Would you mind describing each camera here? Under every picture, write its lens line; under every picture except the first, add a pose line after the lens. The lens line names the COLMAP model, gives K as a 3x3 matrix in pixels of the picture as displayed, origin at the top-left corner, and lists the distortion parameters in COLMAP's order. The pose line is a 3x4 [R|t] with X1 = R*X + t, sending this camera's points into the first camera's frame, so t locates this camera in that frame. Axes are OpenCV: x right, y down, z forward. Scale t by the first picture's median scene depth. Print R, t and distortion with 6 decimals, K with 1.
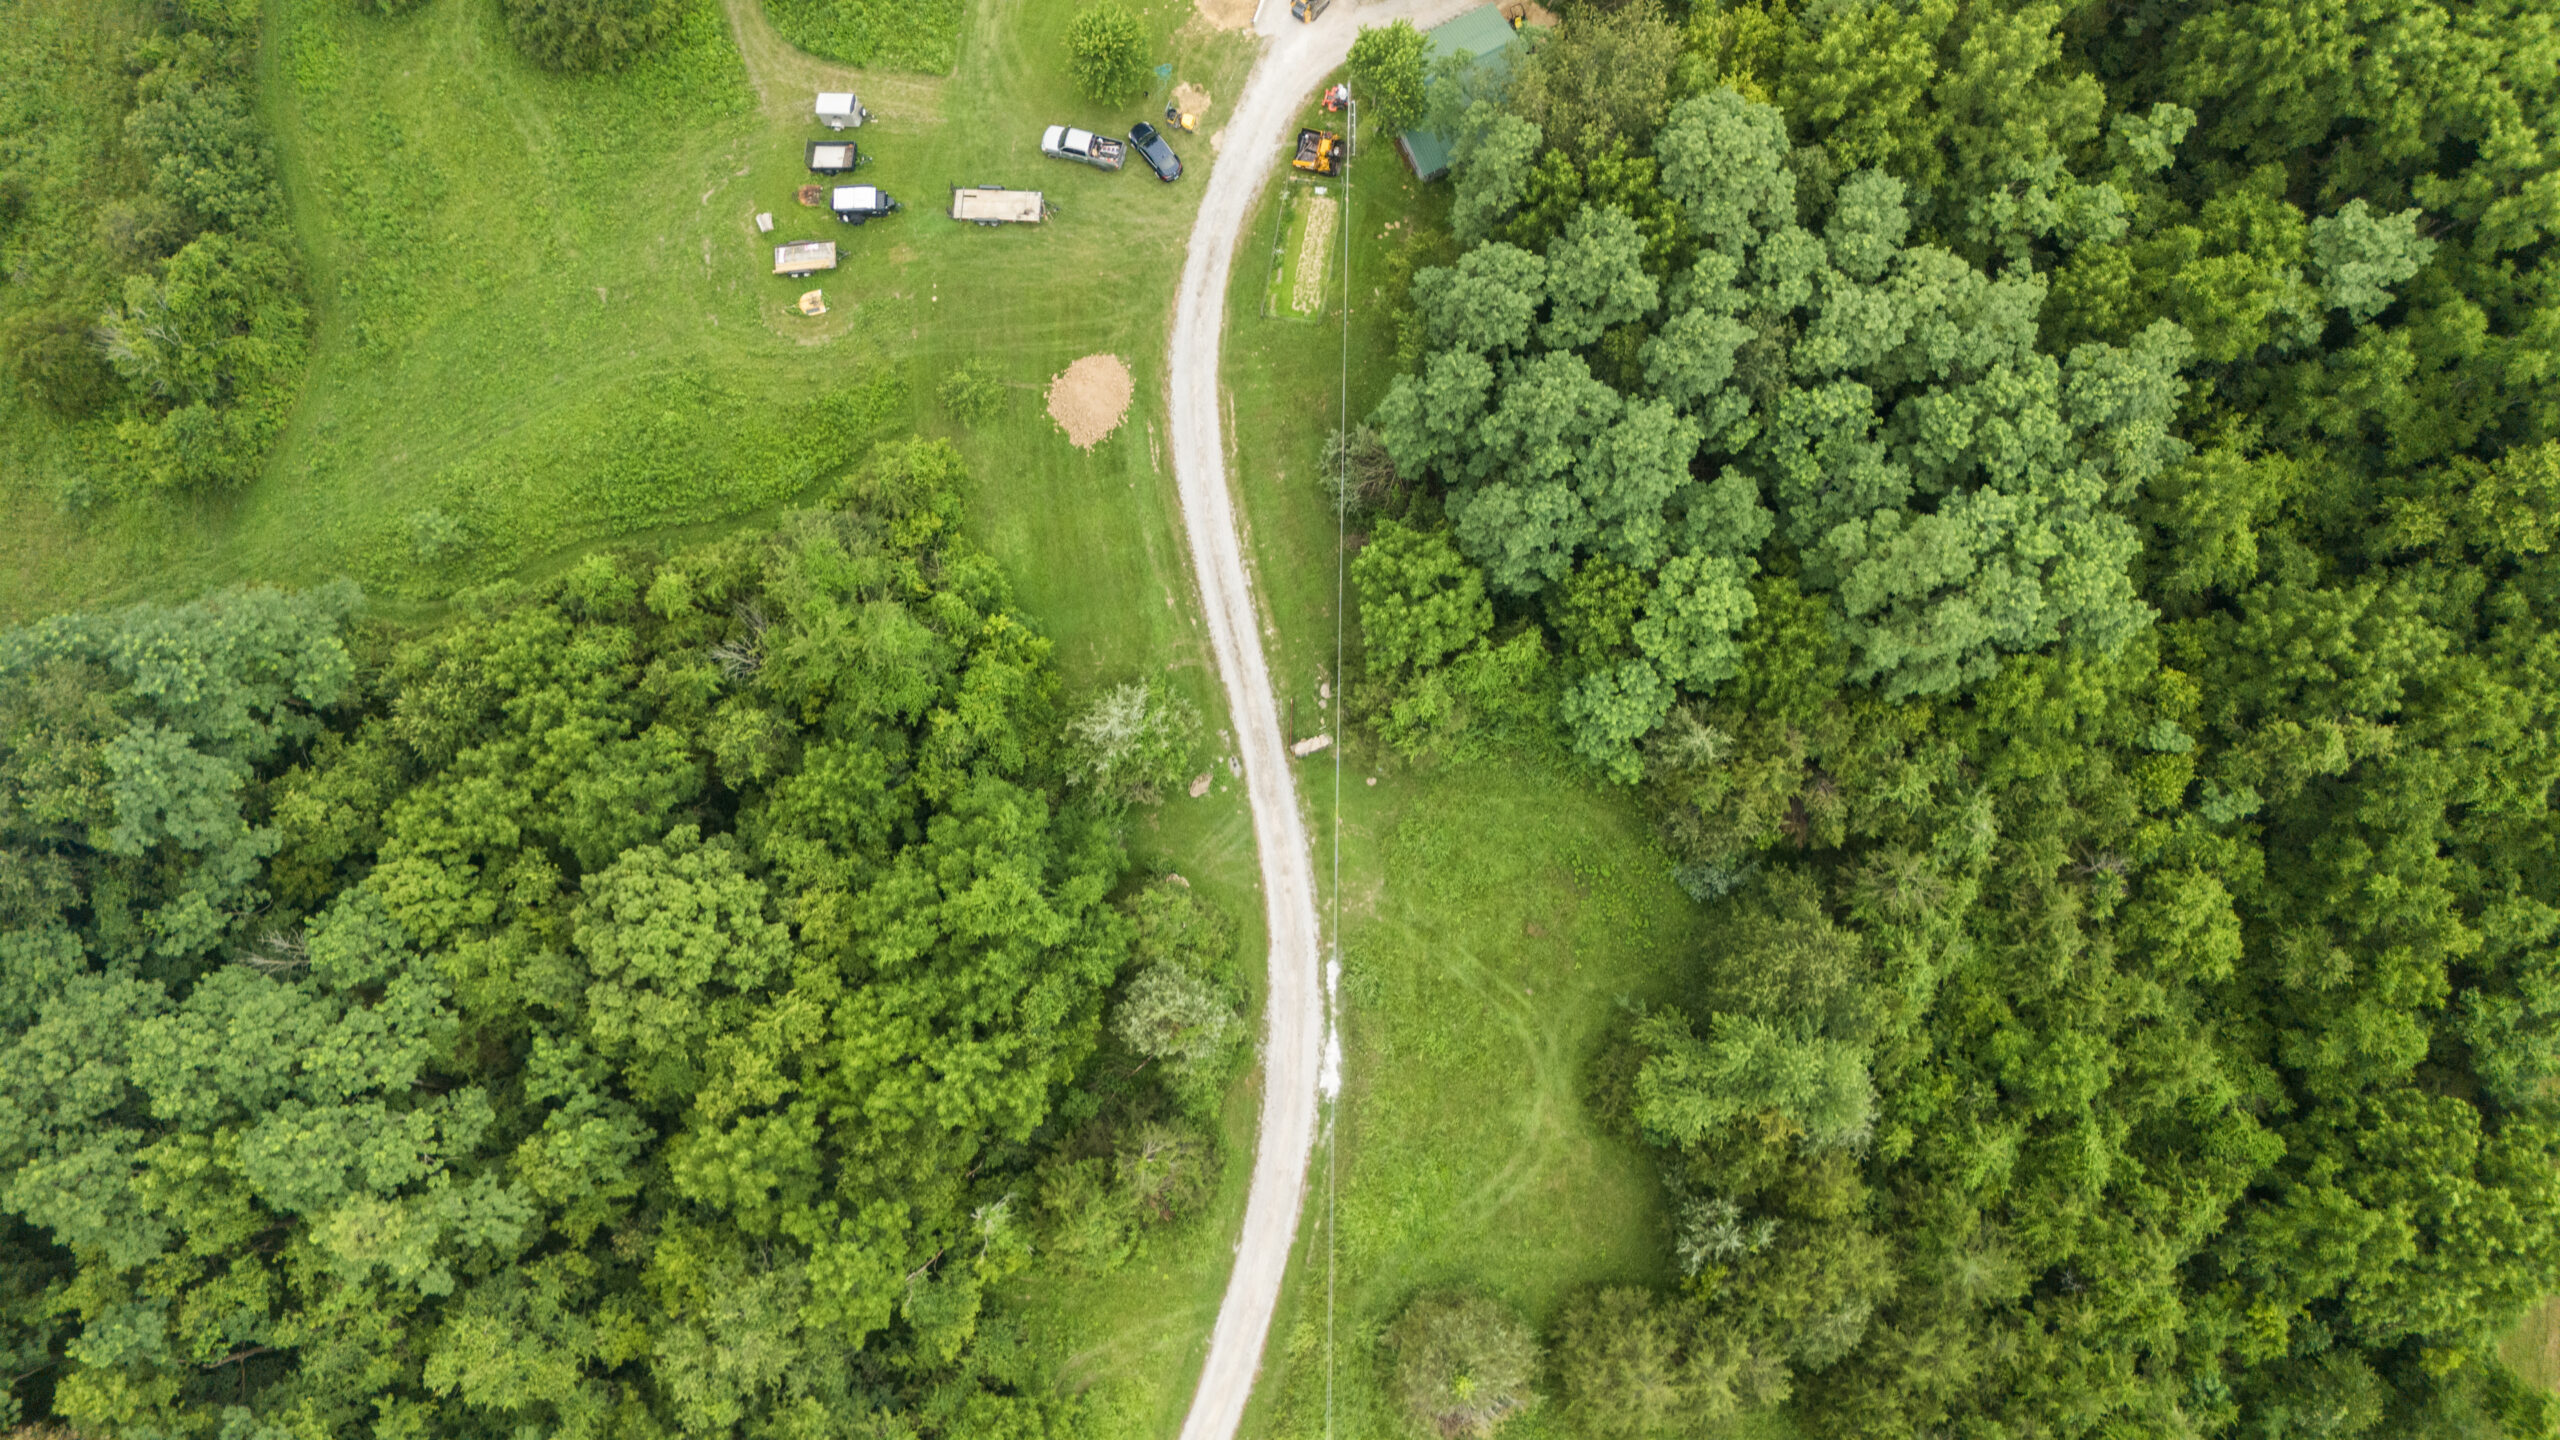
lens RADIAL K [[1839.3, 0, 1295.8], [0, 1839.3, 701.1], [0, 0, 1]] dist [0.032262, -0.024823]
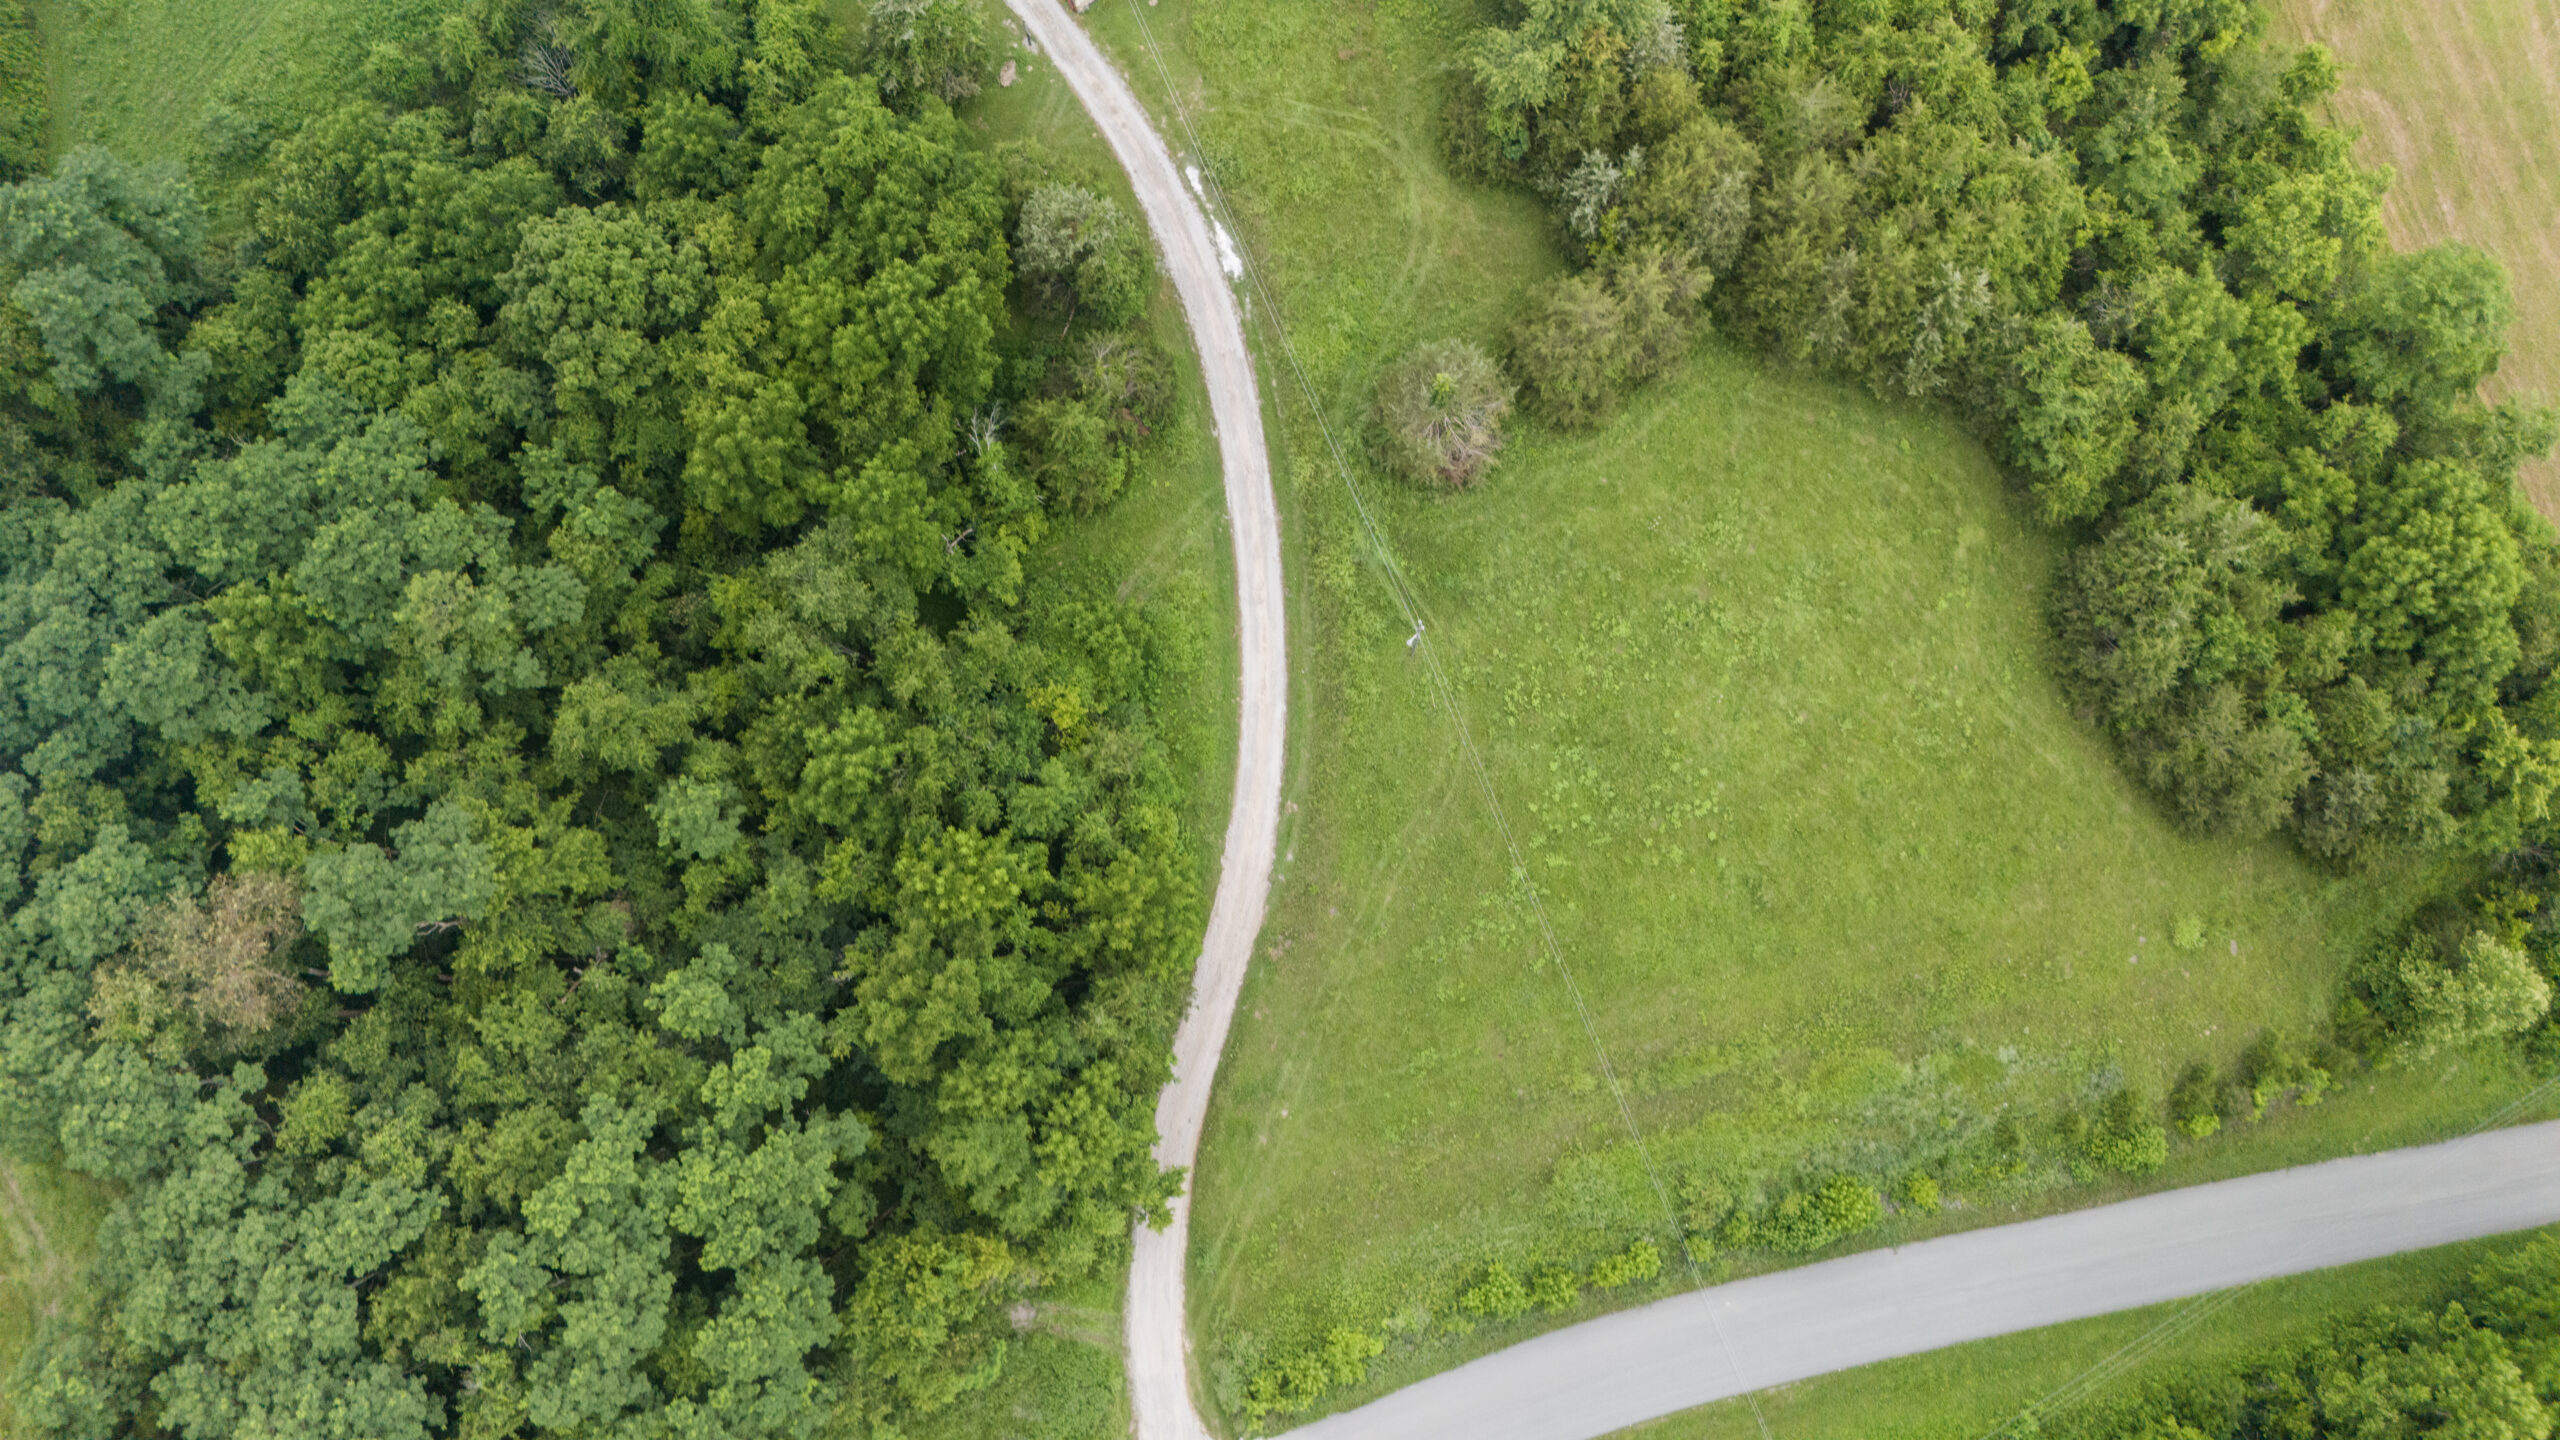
lens RADIAL K [[1839.3, 0, 1287.8], [0, 1839.3, 707.8], [0, 0, 1]] dist [0.032262, -0.024823]
pose [[0.907959, -0.413844, 0.065907, -0.068727], [0.413058, 0.910340, 0.025779, 0.226610], [-0.070666, 0.003817, 0.997493, -0.040730]]
